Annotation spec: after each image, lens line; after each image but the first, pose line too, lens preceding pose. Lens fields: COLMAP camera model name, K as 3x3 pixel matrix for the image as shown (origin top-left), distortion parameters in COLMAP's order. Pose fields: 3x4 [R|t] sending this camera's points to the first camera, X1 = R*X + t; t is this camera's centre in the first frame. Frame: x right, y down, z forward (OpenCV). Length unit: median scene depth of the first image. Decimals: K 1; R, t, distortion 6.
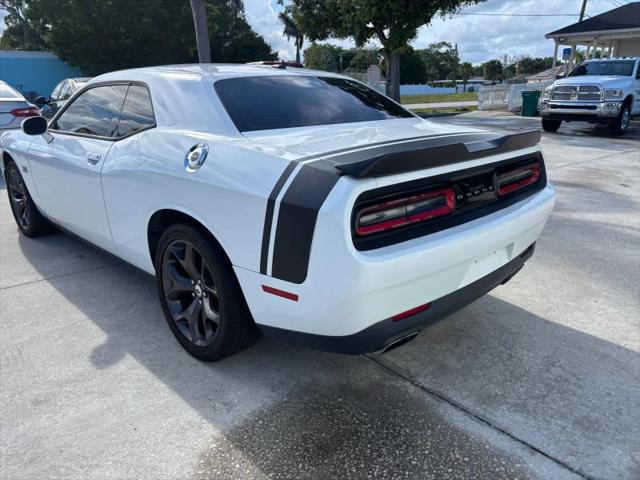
lens RADIAL K [[486.1, 0, 318.6], [0, 486.1, 234.4], [0, 0, 1]] dist [0.048910, -0.055482]
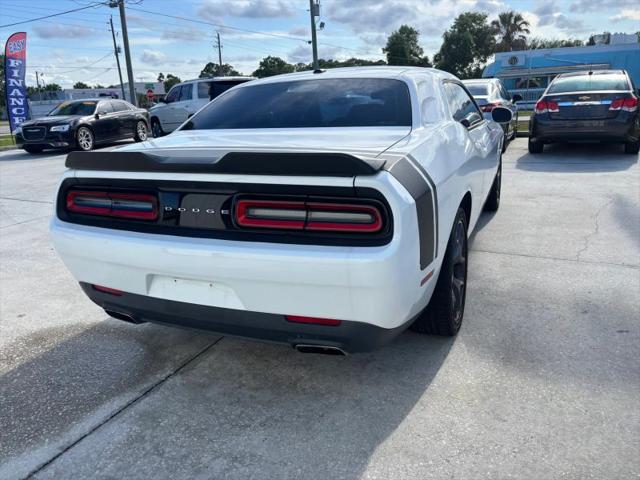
lens RADIAL K [[486.1, 0, 315.8], [0, 486.1, 239.6], [0, 0, 1]] dist [0.048910, -0.055482]
pose [[0.368886, 0.249840, -0.895267, 1.055418], [-0.227237, 0.958210, 0.173775, -0.208072], [0.901269, 0.139334, 0.410243, 0.716622]]
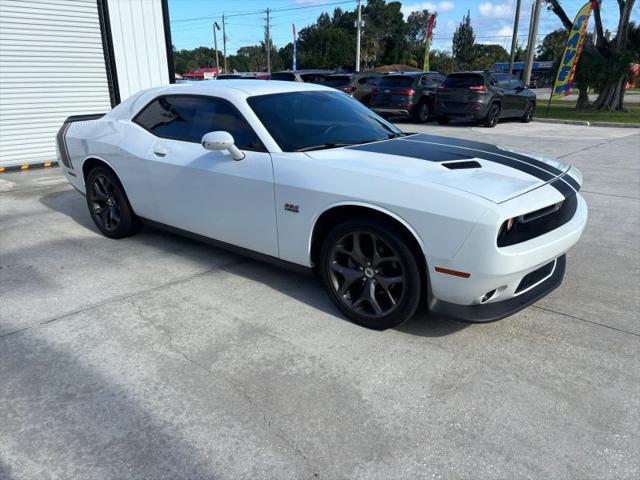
lens RADIAL K [[486.1, 0, 314.3], [0, 486.1, 240.2], [0, 0, 1]] dist [0.048910, -0.055482]
pose [[-0.993739, 0.041969, -0.103547, -0.315483], [-0.025336, 0.817985, 0.574681, -0.985077], [0.108819, 0.573706, -0.811800, 3.053767]]
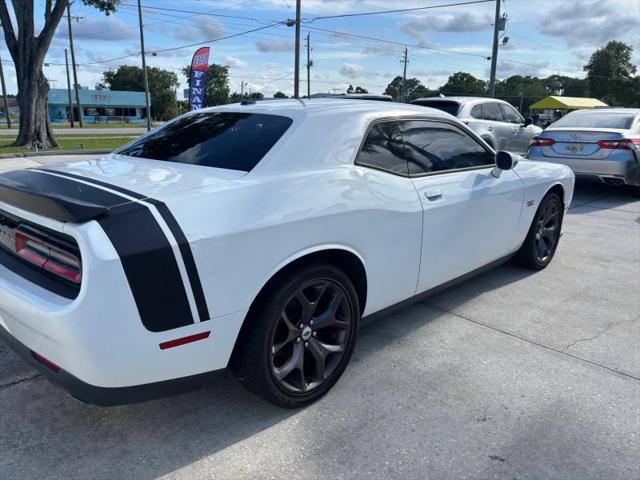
lens RADIAL K [[486.1, 0, 317.1], [0, 486.1, 240.7], [0, 0, 1]] dist [0.048910, -0.055482]
pose [[0.011980, 0.256478, -0.966476, 1.091386], [-0.294082, 0.924702, 0.241747, -0.419970], [0.955705, 0.281327, 0.086504, 1.295557]]
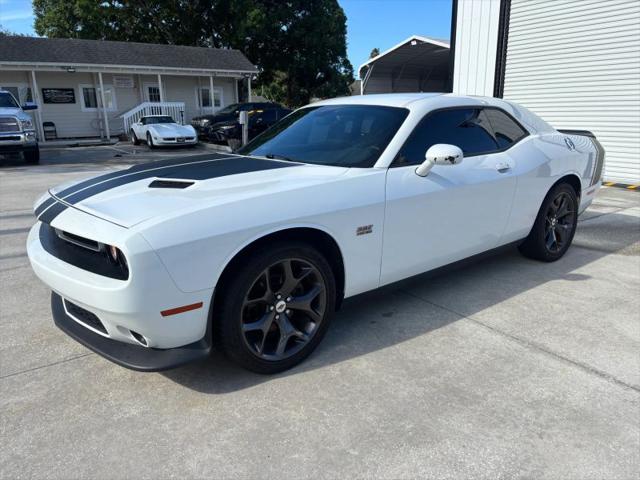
lens RADIAL K [[486.1, 0, 319.4], [0, 486.1, 236.0], [0, 0, 1]] dist [0.048910, -0.055482]
pose [[0.088478, -0.244026, 0.965724, -1.946083], [0.302458, 0.930331, 0.207372, -0.439709], [-0.949047, 0.273744, 0.156122, 1.464728]]
